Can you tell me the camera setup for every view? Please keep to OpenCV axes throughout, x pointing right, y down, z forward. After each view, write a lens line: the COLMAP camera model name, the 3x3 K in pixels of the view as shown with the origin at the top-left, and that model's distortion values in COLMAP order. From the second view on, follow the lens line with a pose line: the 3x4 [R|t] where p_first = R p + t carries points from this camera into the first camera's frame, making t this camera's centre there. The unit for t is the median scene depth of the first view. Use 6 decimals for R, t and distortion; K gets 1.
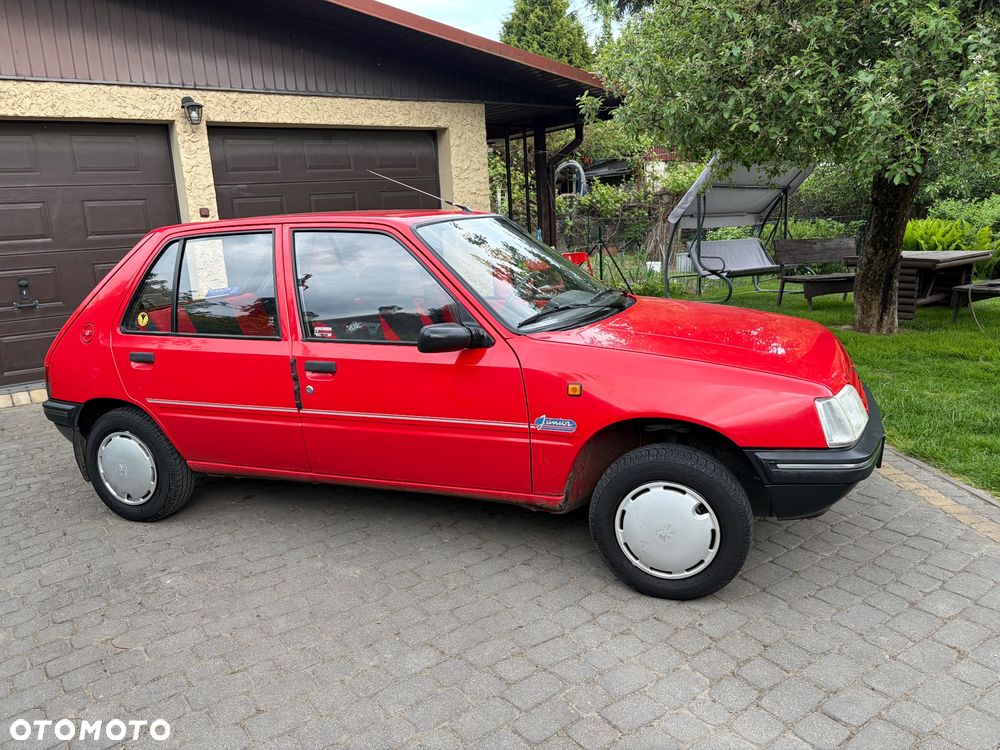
lens RADIAL K [[764.7, 0, 500.0], [0, 764.7, 375.0], [0, 0, 1]] dist [0.064823, -0.073537]
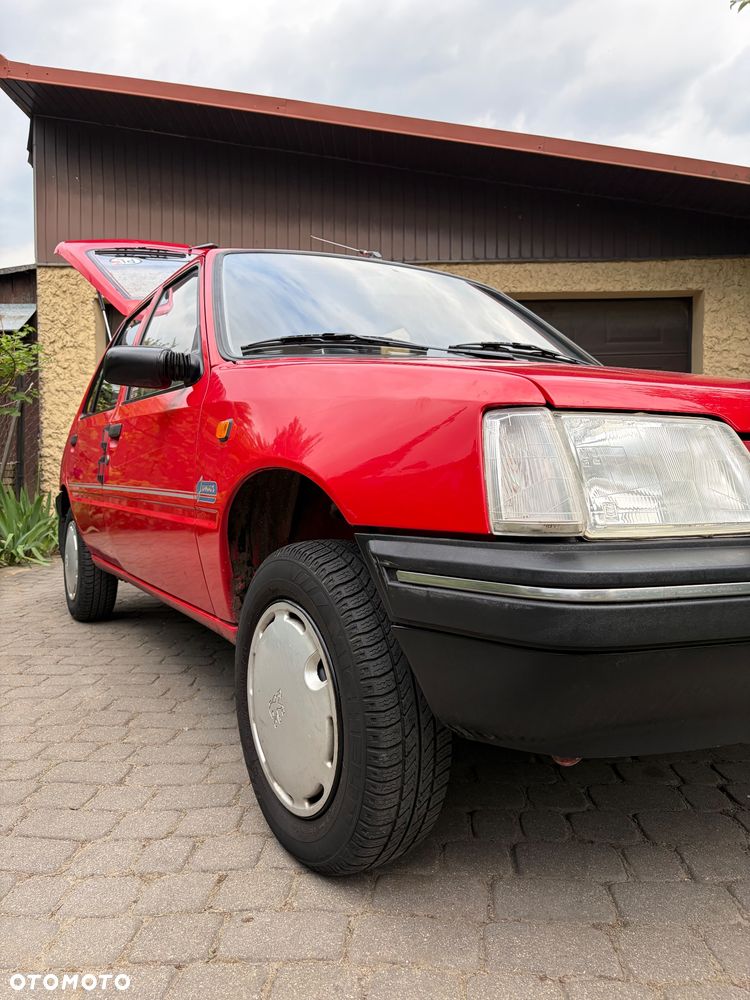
lens RADIAL K [[768.4, 0, 375.0], [0, 768.4, 500.0], [0, 0, 1]] dist [0.007117, 0.008595]
pose [[0.780198, 0.065516, -0.622092, 0.236091], [-0.166035, 0.980517, -0.104969, 0.048850], [0.603094, 0.185186, 0.775876, 0.263892]]
